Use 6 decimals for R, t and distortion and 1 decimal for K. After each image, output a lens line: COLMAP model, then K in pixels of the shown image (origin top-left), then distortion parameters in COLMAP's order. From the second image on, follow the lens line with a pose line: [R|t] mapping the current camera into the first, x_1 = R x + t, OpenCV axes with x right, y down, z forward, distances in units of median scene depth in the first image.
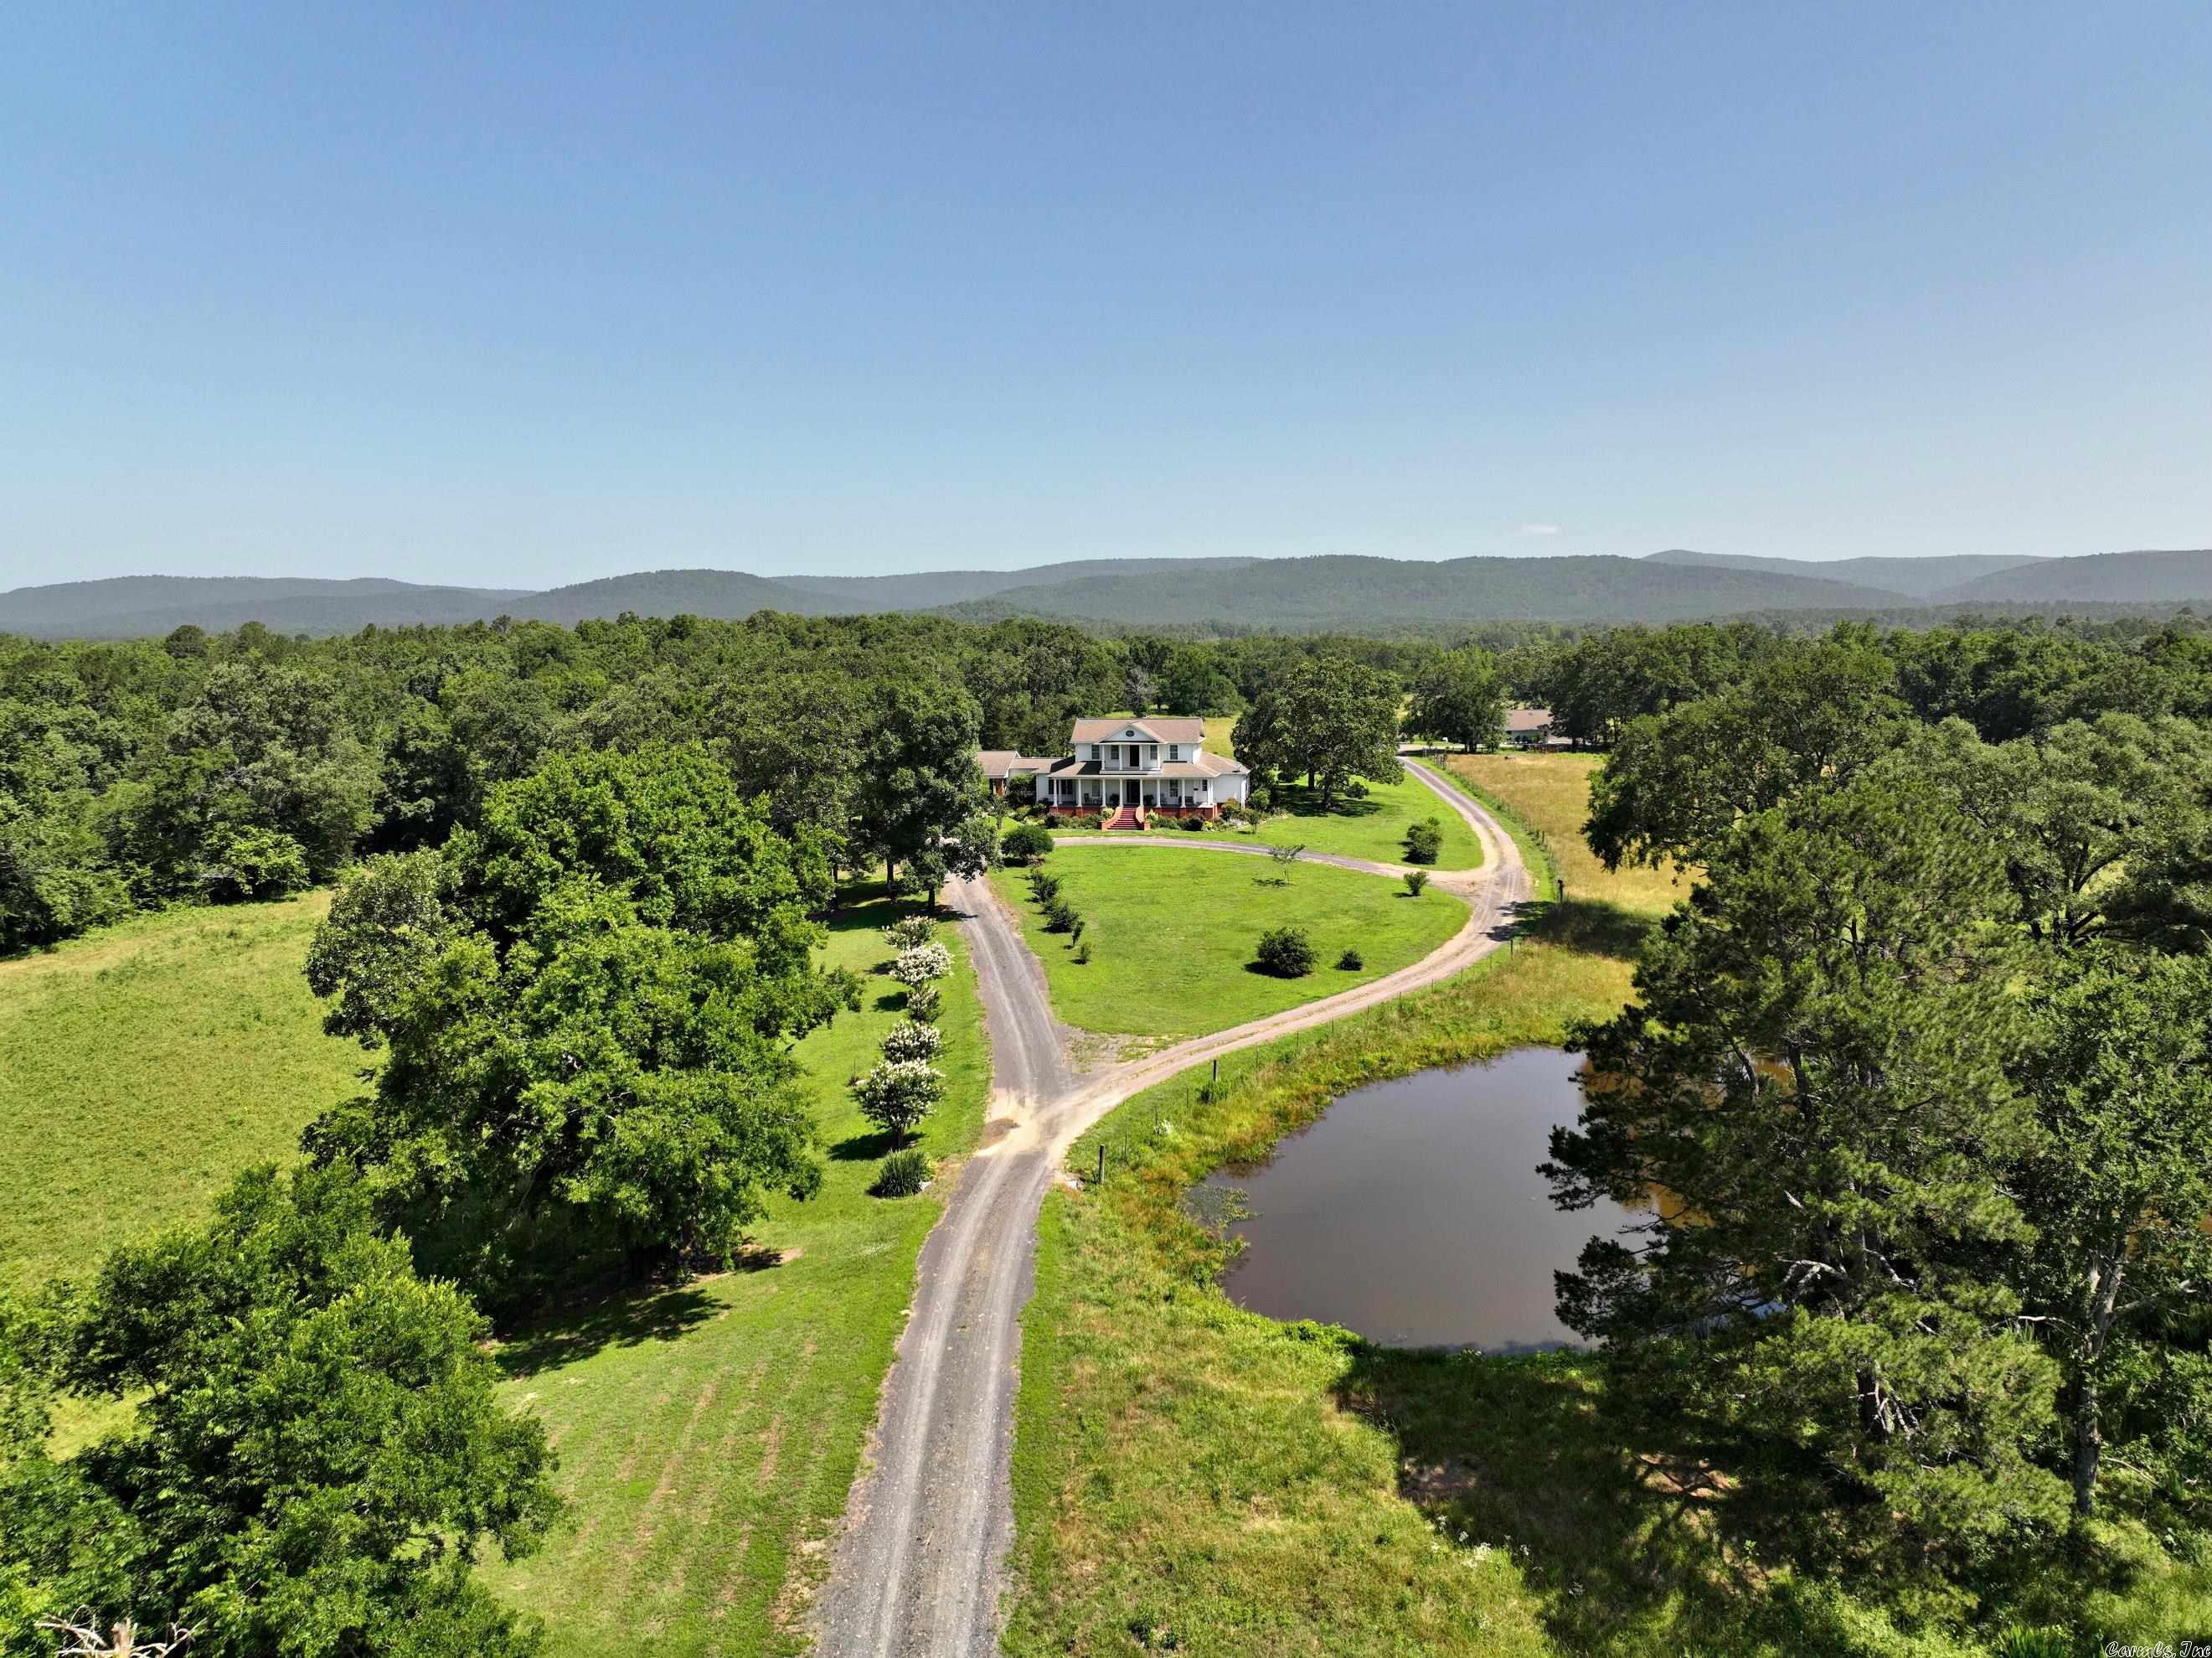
lens RADIAL K [[1526.5, 0, 1107.0], [0, 1526.5, 828.7], [0, 0, 1]] dist [-0.000058, 0.004726]
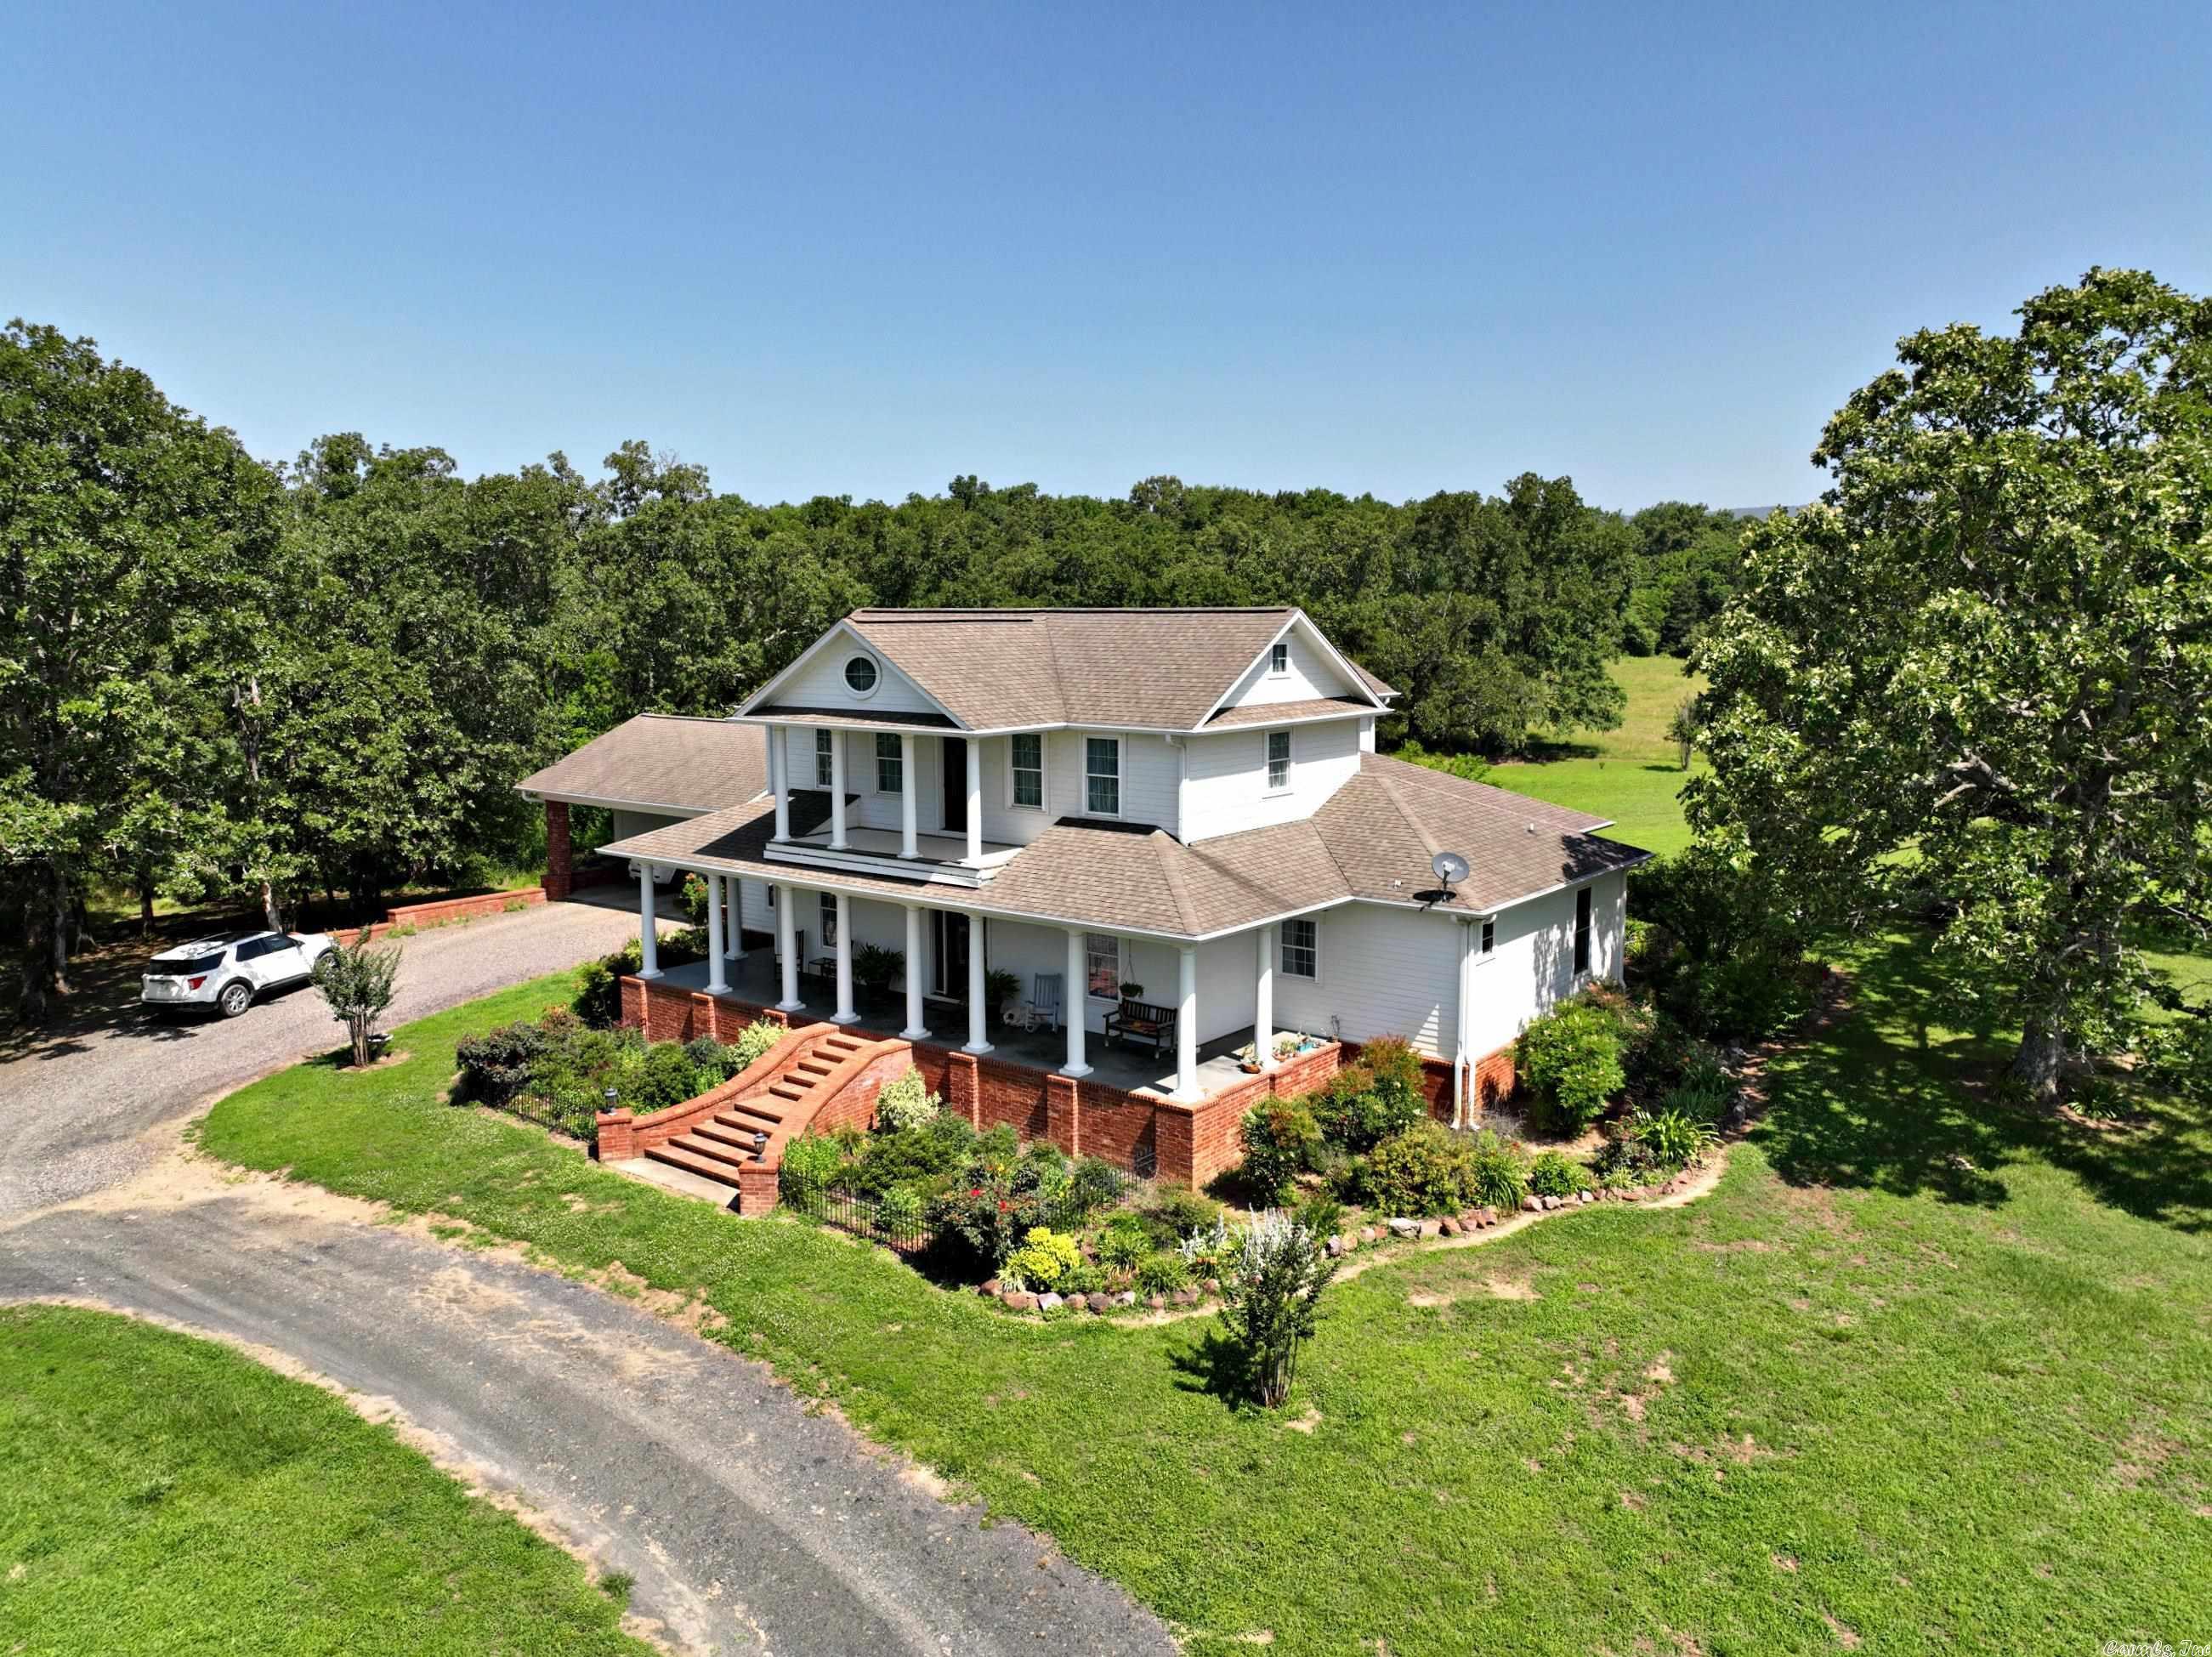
lens RADIAL K [[1526.3, 0, 1100.4], [0, 1526.3, 818.4], [0, 0, 1]] dist [-0.000058, 0.004726]
pose [[0.889463, 0.067759, -0.451955, 0.132103], [-0.055522, 0.997644, 0.040302, -0.052325], [0.453621, -0.010753, 0.891130, 0.821738]]
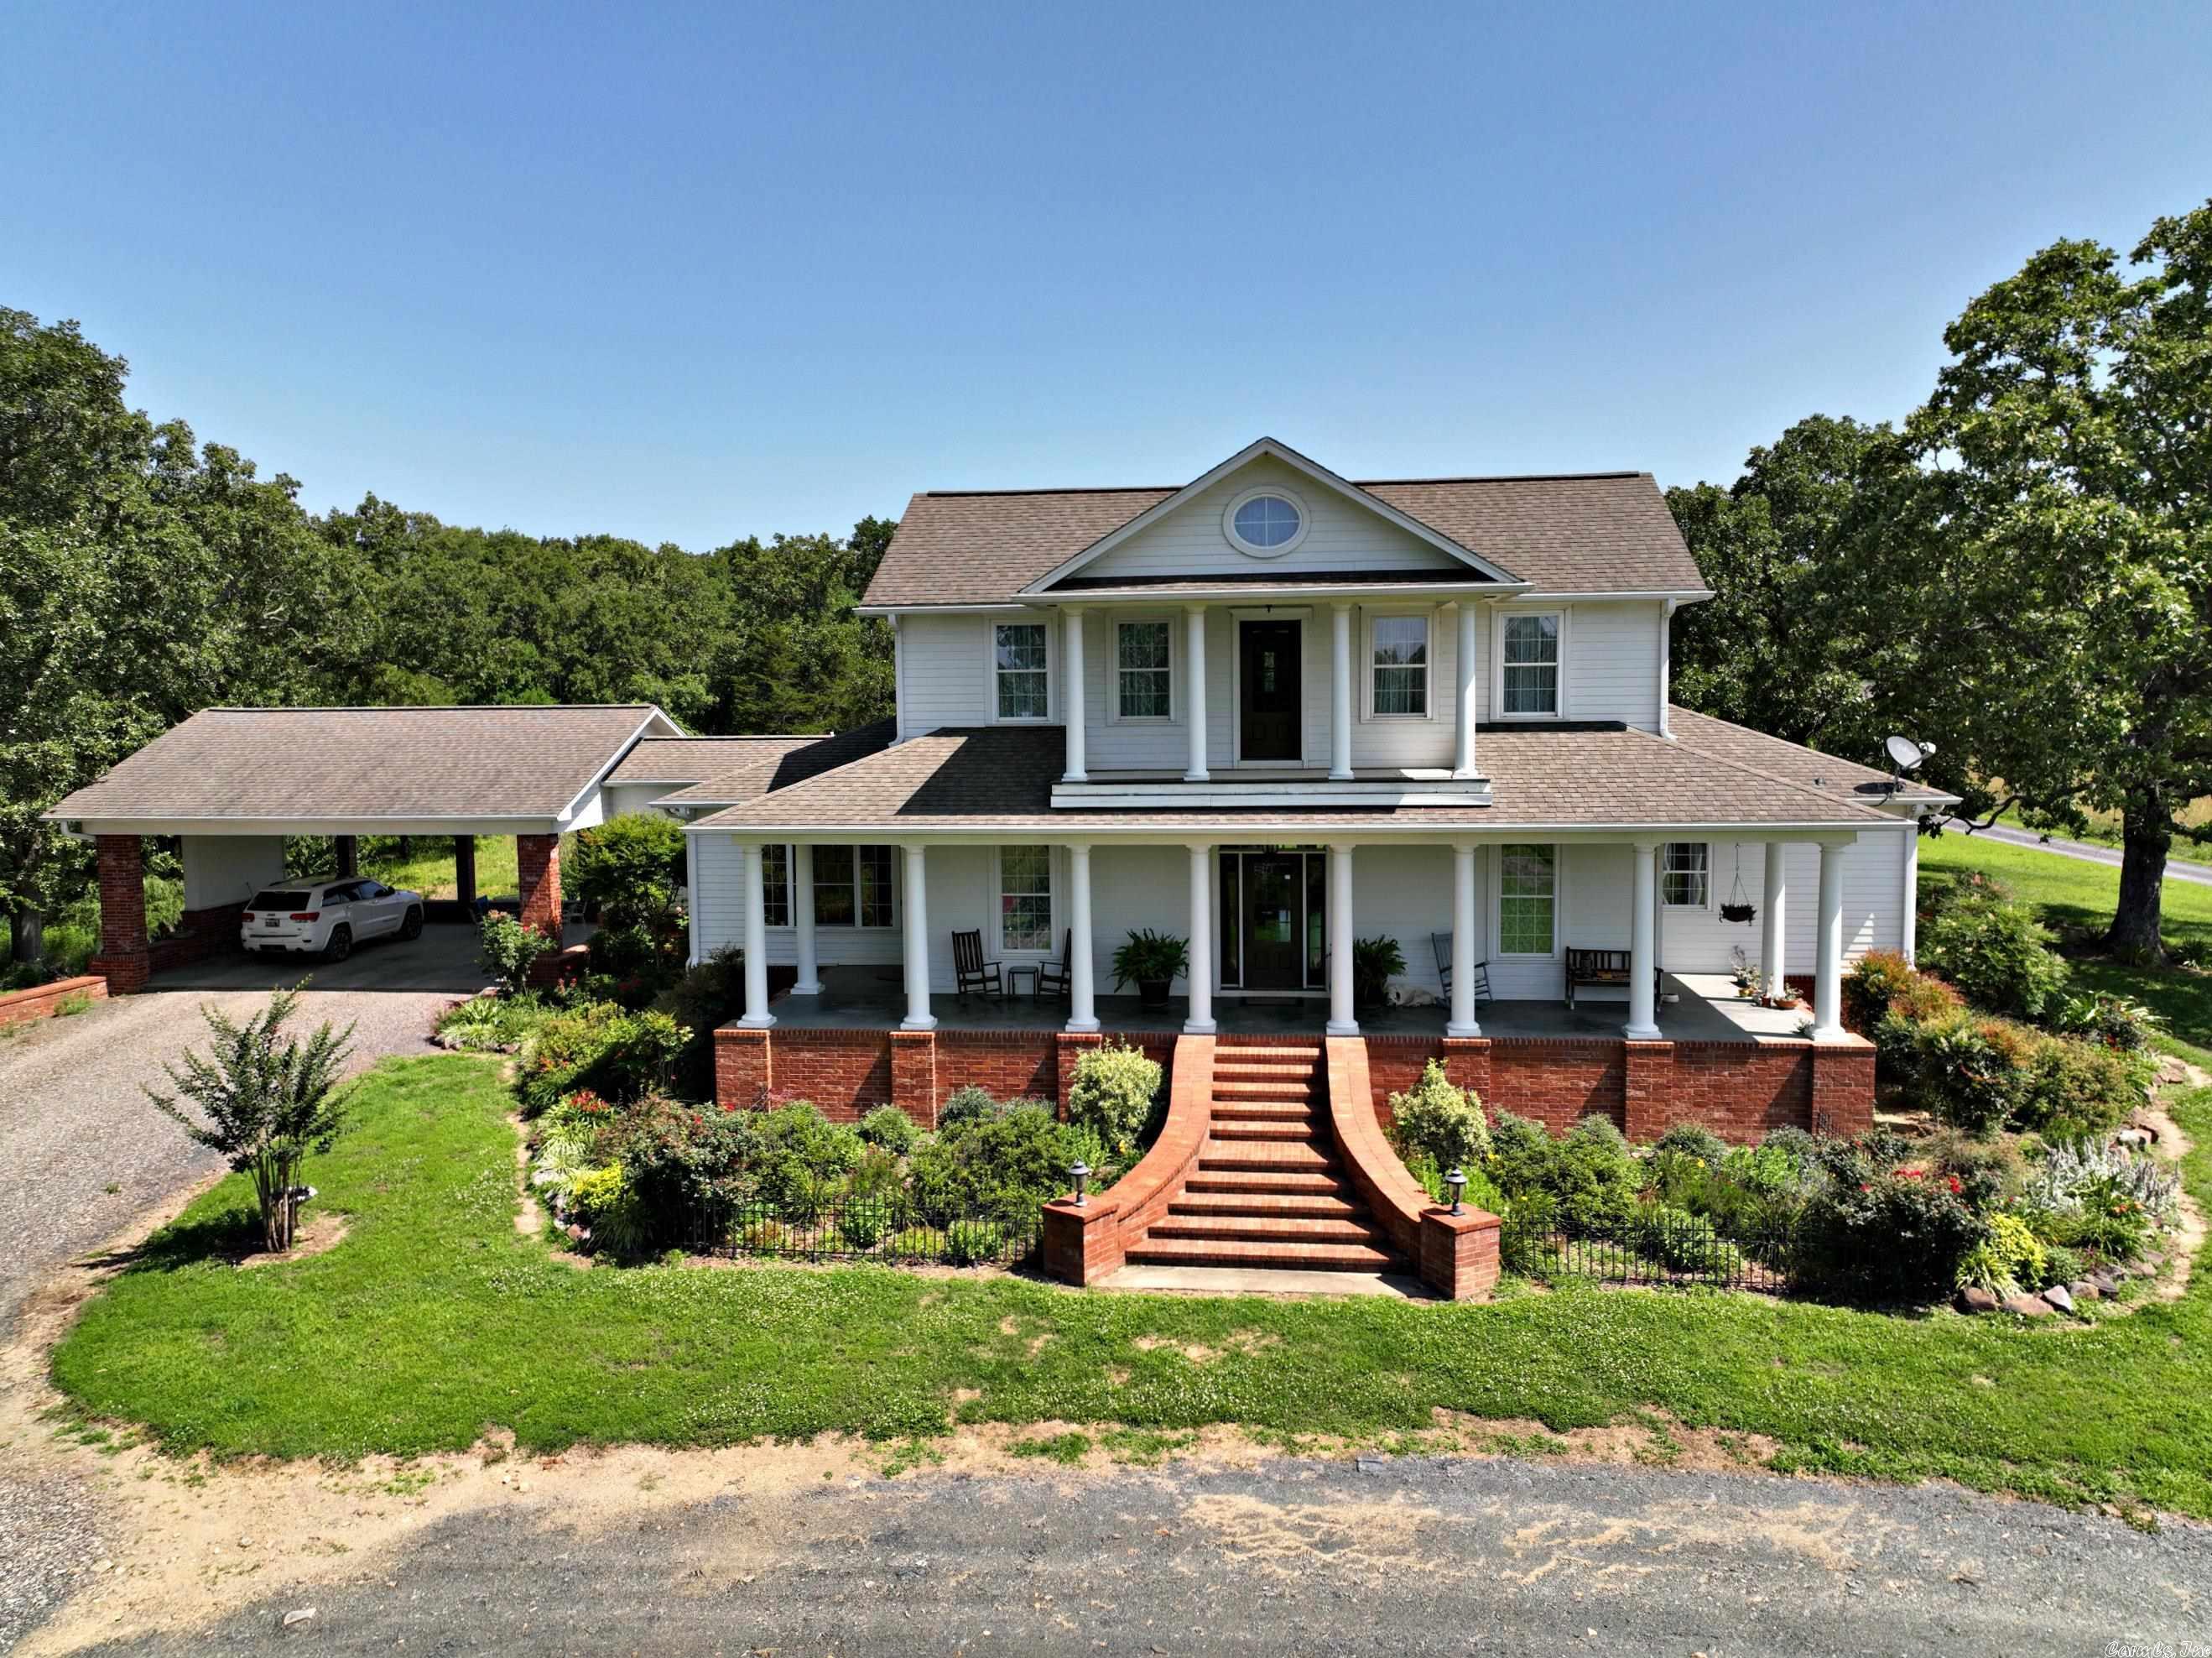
lens RADIAL K [[1526.5, 0, 1106.7], [0, 1526.5, 838.0], [0, 0, 1]] dist [-0.000058, 0.004726]
pose [[0.998115, -0.008258, 0.060816, -0.008592], [0.008896, 0.999908, -0.010223, -0.031343], [-0.060726, 0.010745, 0.998097, 0.847100]]
